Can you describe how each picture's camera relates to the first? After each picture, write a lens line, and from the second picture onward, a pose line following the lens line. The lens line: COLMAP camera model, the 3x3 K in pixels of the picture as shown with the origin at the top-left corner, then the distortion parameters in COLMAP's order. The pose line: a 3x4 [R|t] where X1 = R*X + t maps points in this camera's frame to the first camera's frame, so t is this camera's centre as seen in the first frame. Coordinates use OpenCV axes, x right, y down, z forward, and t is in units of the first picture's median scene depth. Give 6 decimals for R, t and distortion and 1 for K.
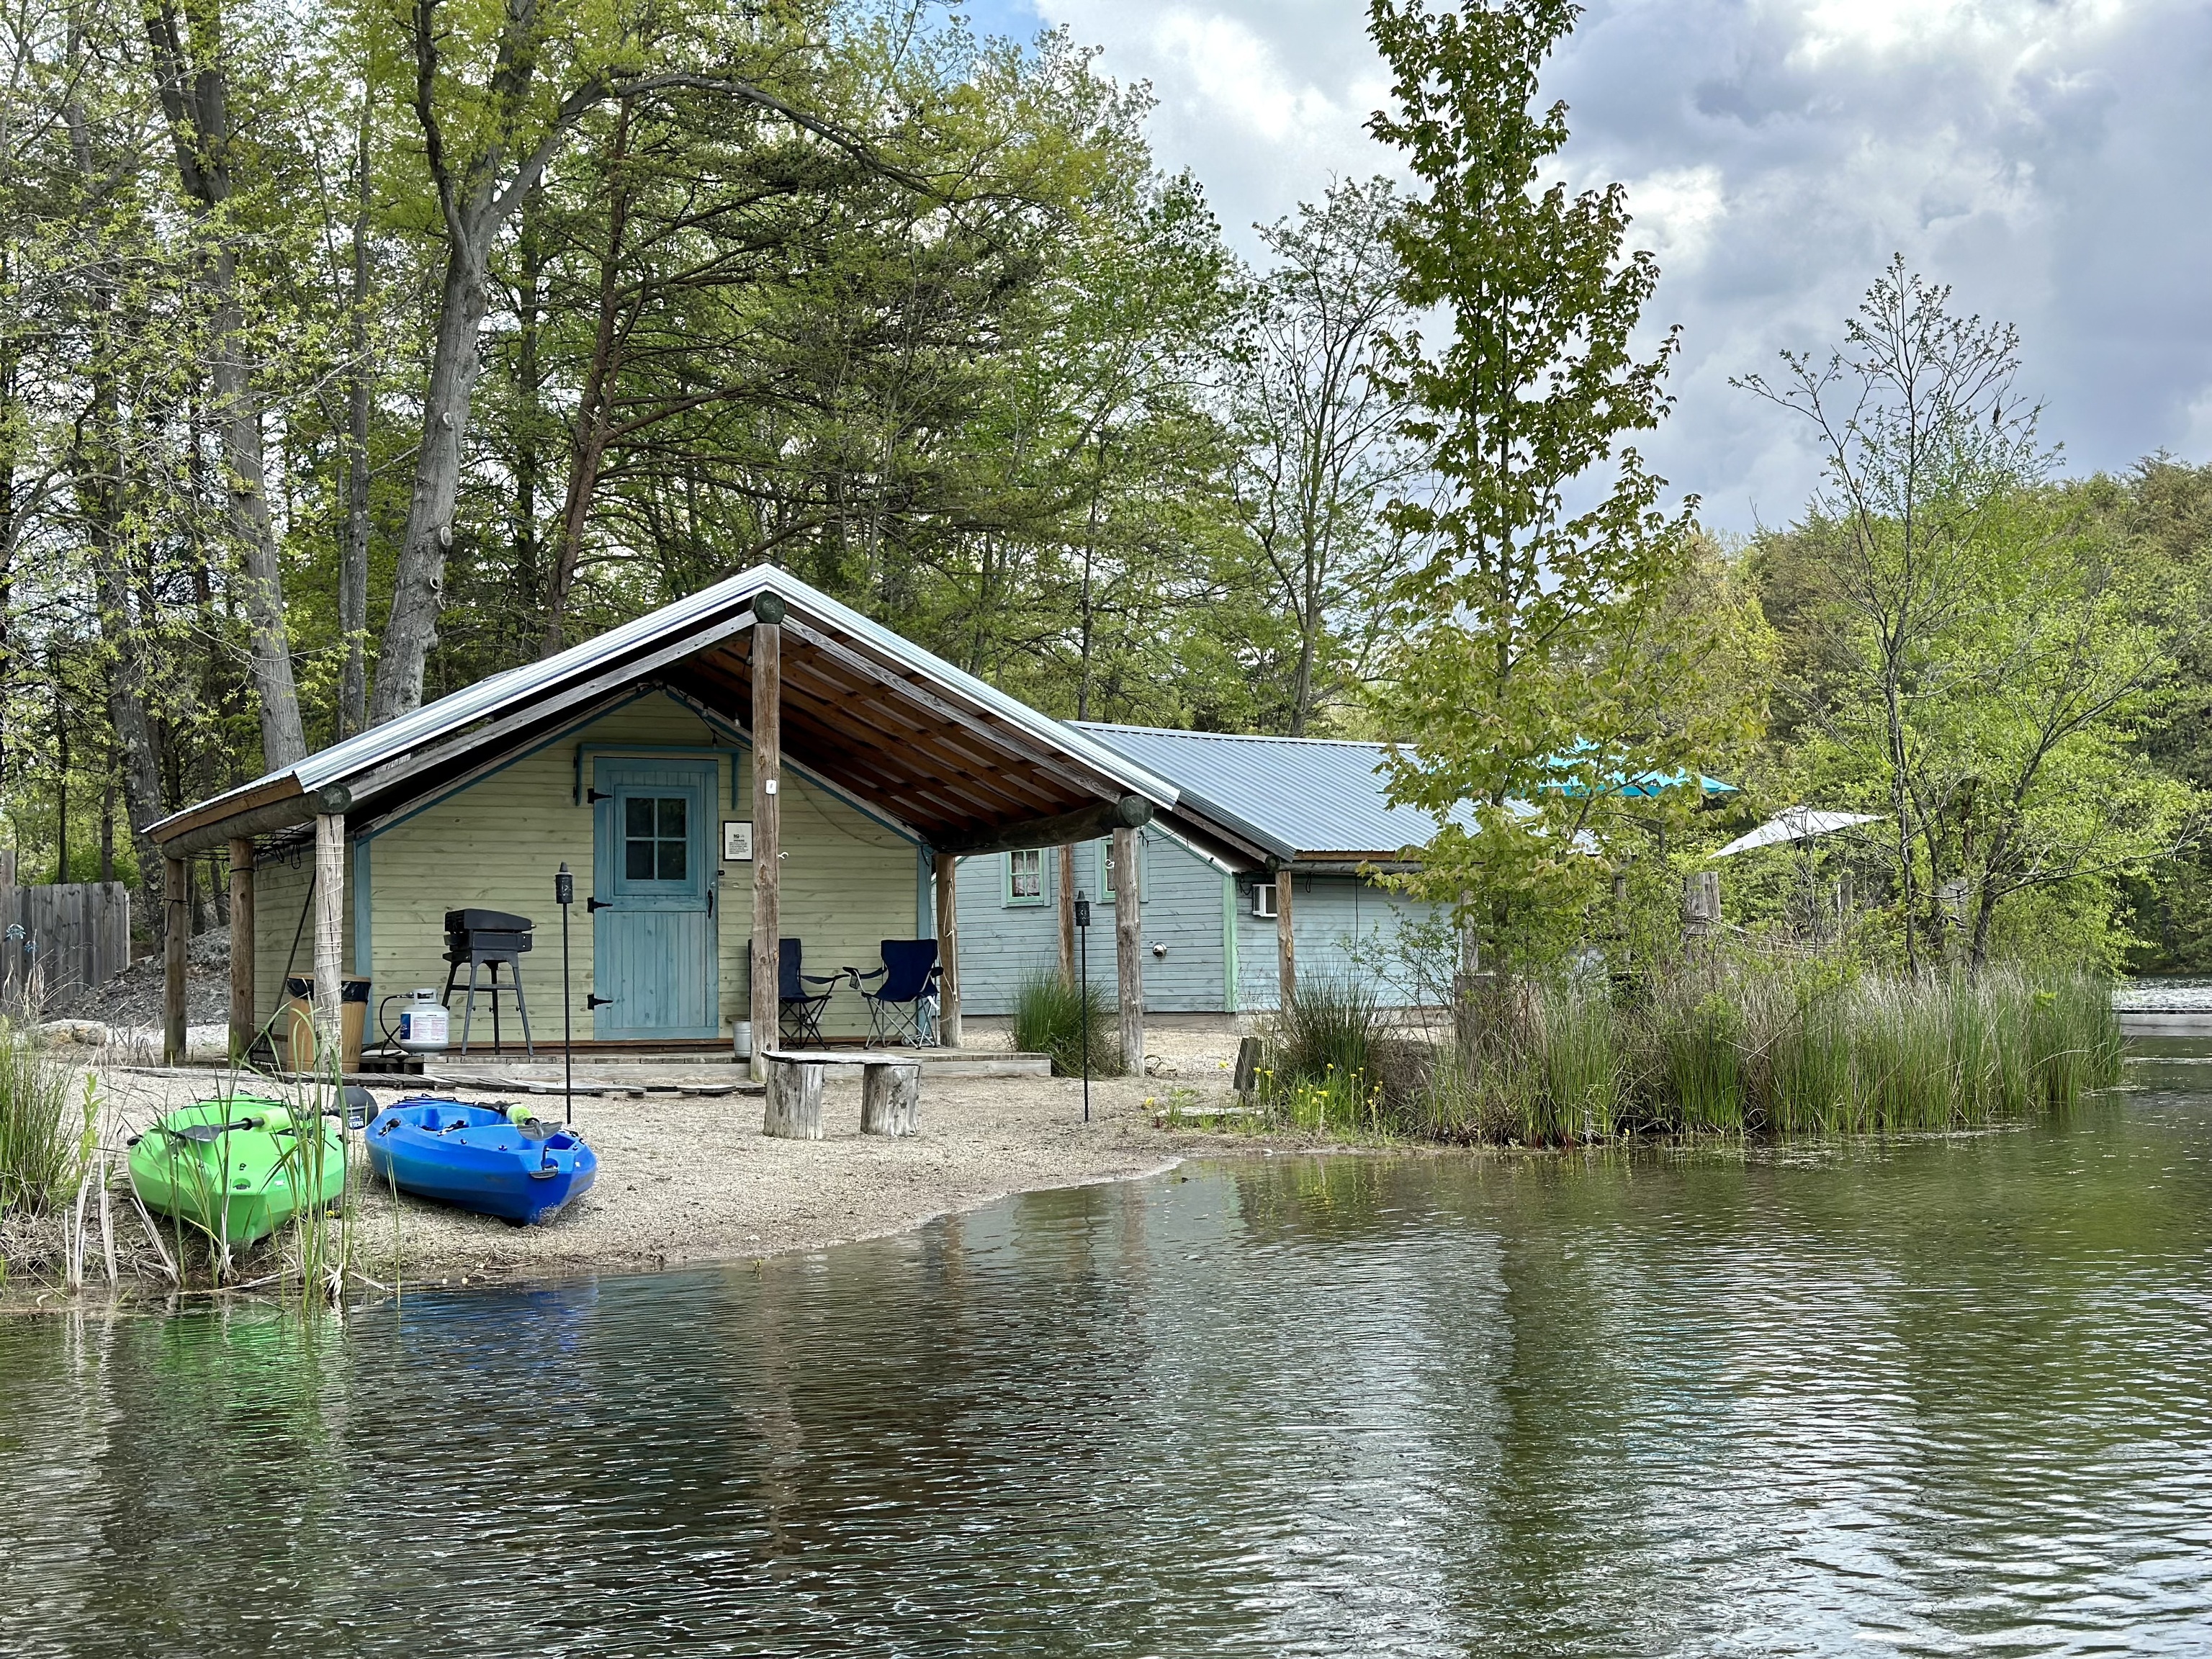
lens RADIAL K [[3005.7, 0, 1106.0], [0, 3005.7, 829.5], [0, 0, 1]] dist [0.078817, -0.012361]
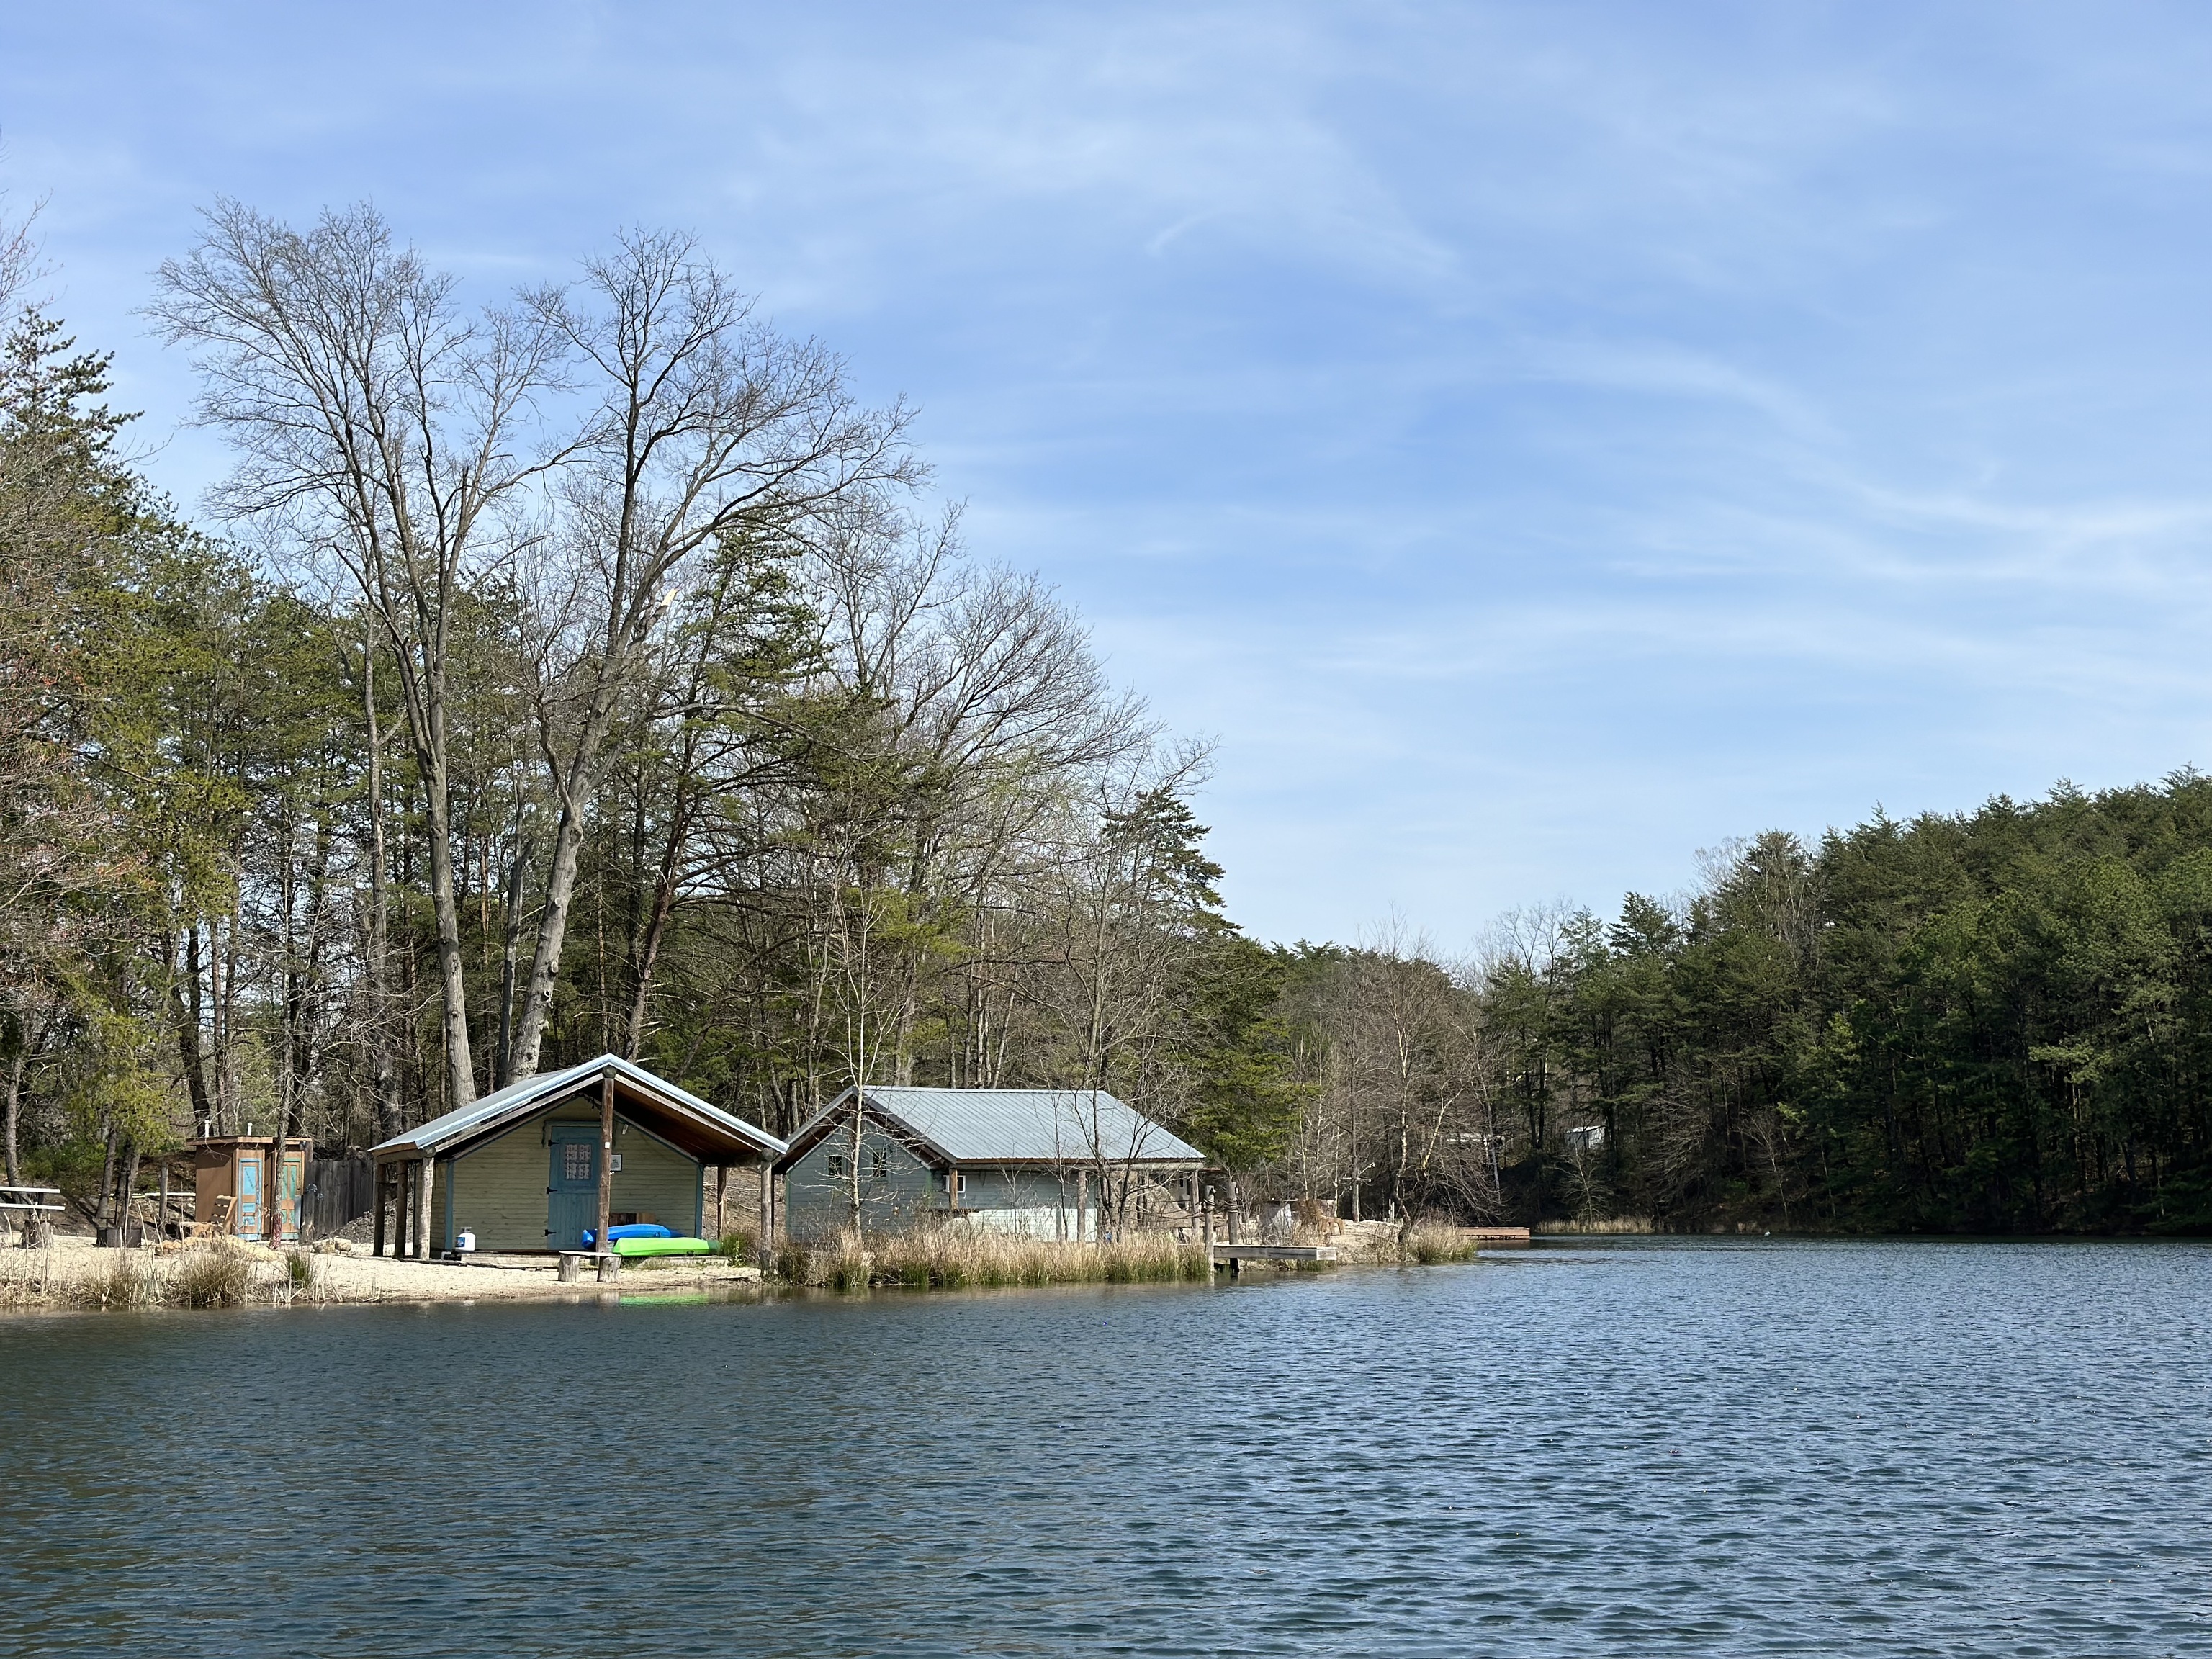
lens RADIAL K [[3005.7, 0, 1106.0], [0, 3005.7, 829.5], [0, 0, 1]] dist [0.078817, -0.012361]
pose [[0.995346, 0.006040, -0.096175, 0.514802], [-0.013518, 0.996917, -0.077293, -0.084037], [0.095411, 0.078233, 0.992359, -1.382068]]
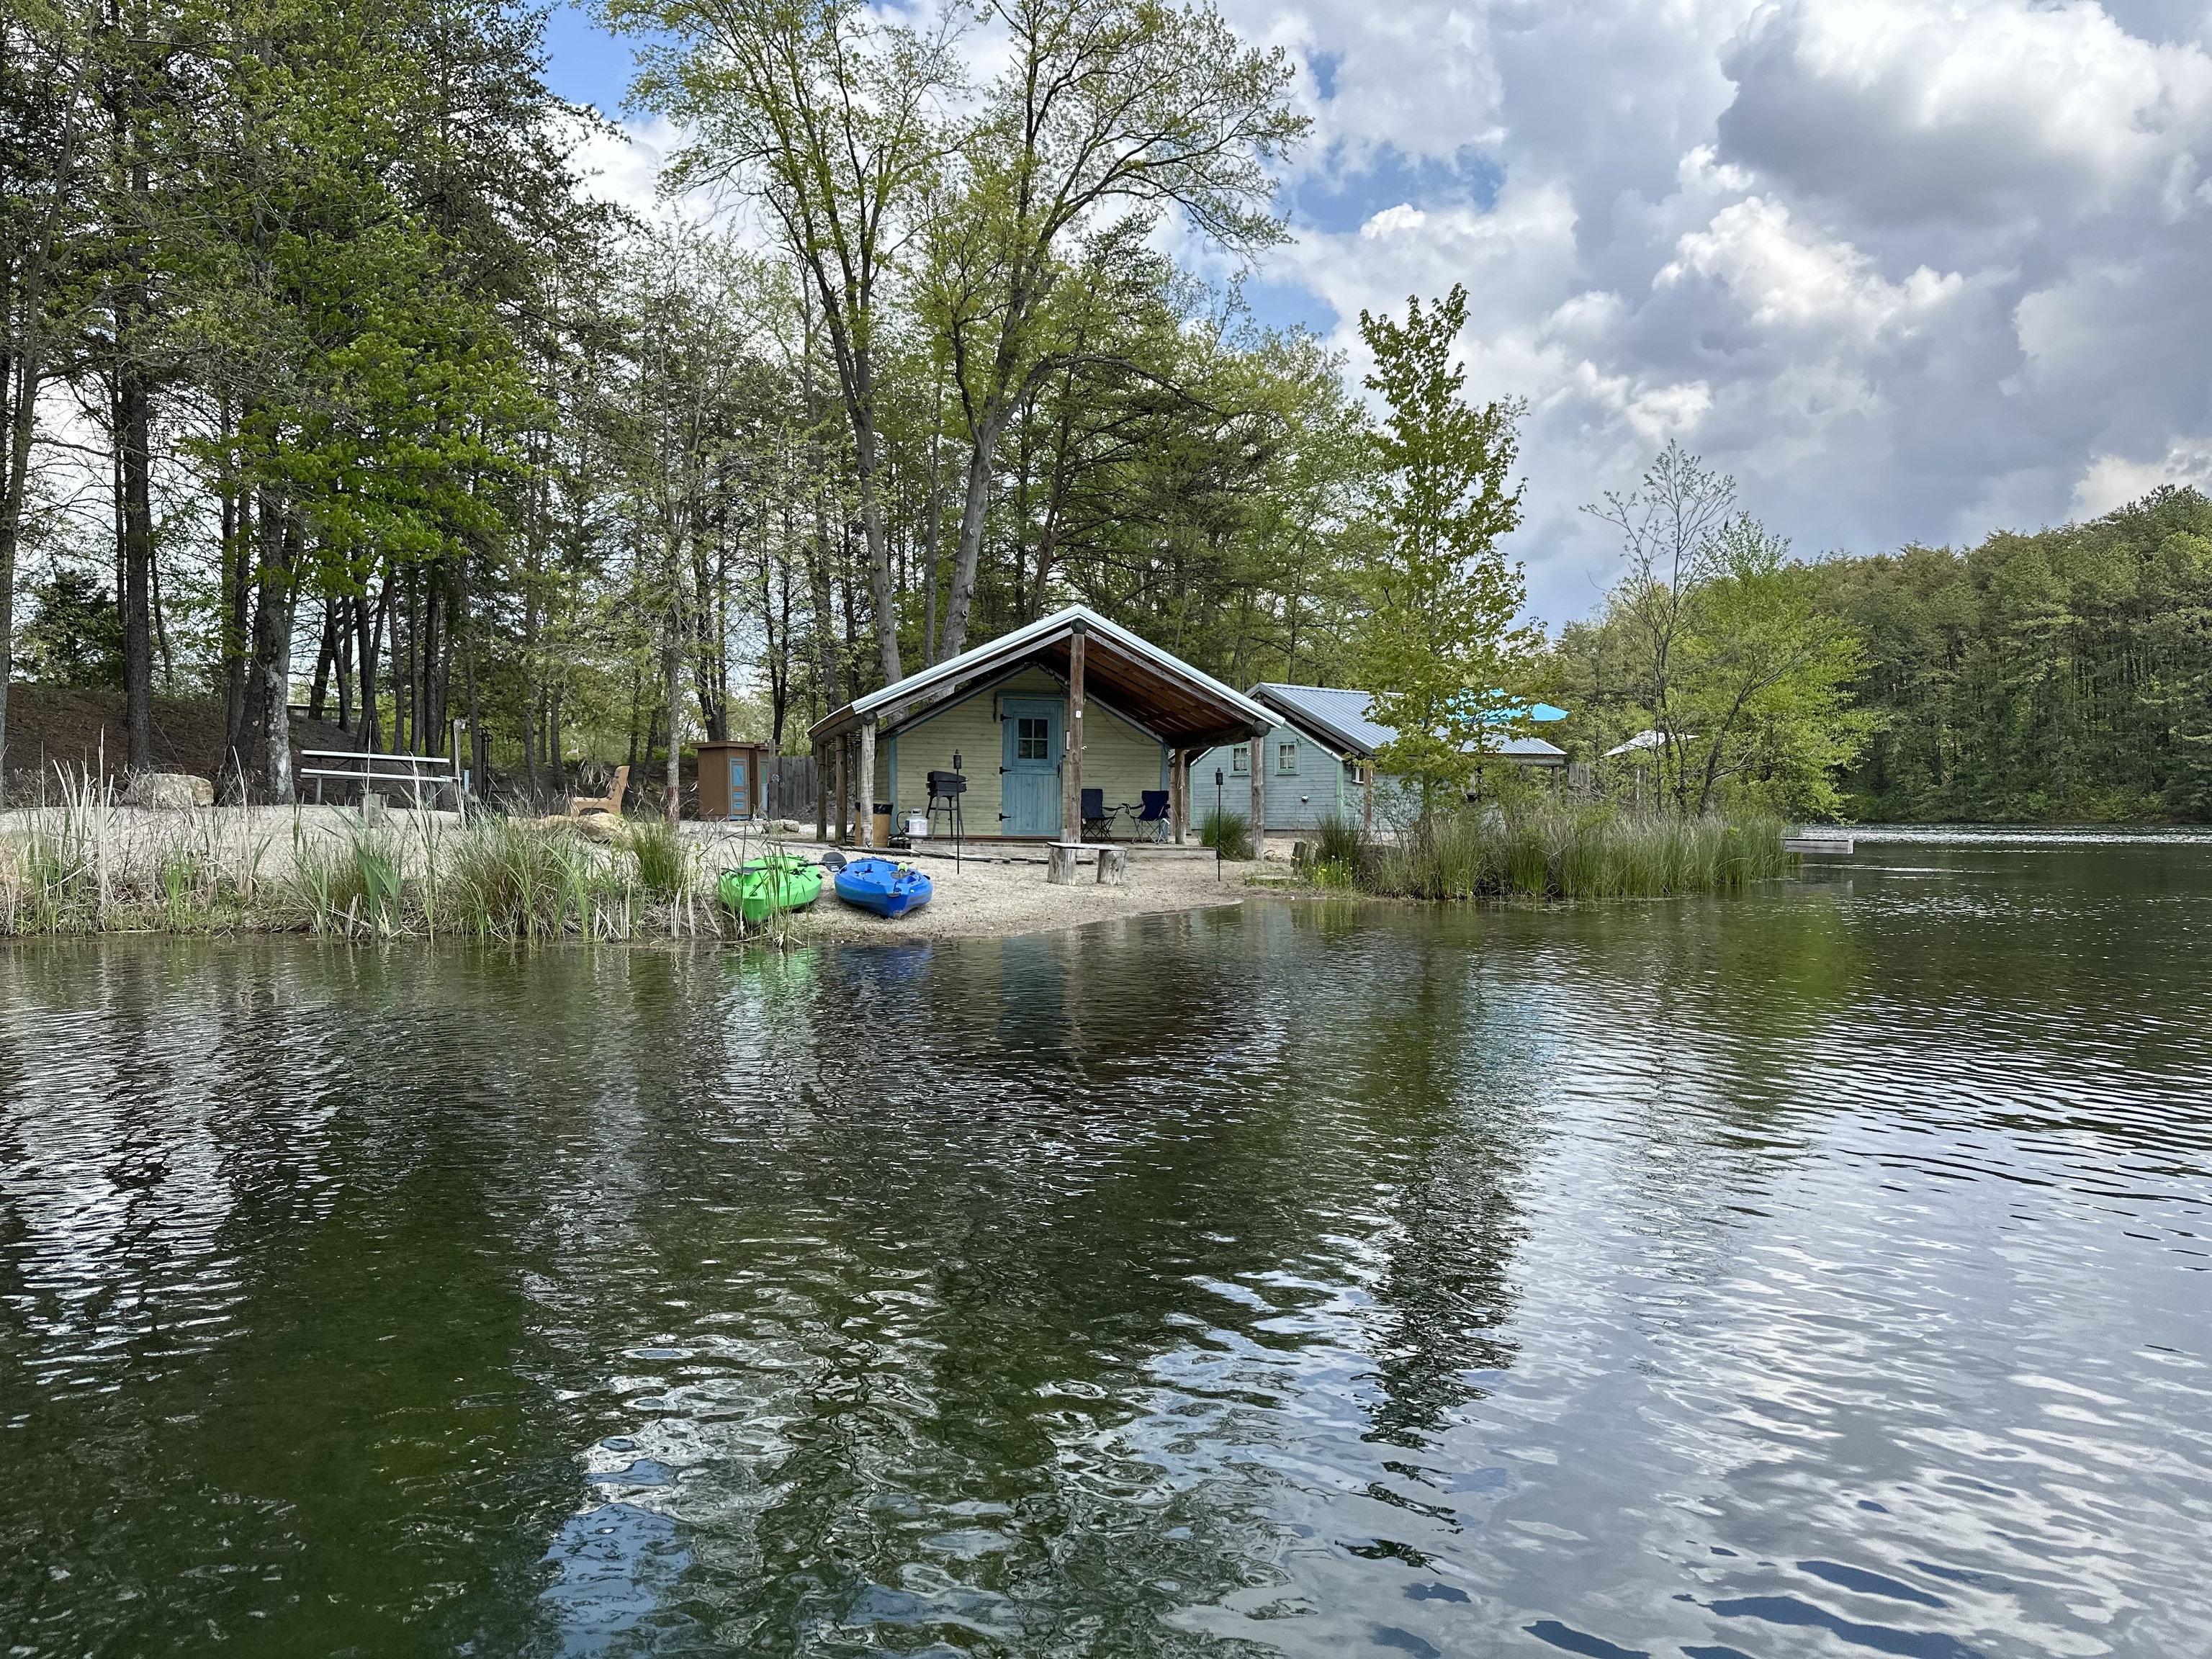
lens RADIAL K [[1509.4, 0, 1106.0], [0, 1509.4, 829.5], [0, 0, 1]] dist [0.076065, -0.001221]
pose [[0.987342, 0.024403, -0.156715, 0.068233], [-0.014802, 0.997958, 0.062139, 0.000126], [0.157912, -0.059032, 0.985687, -0.011816]]
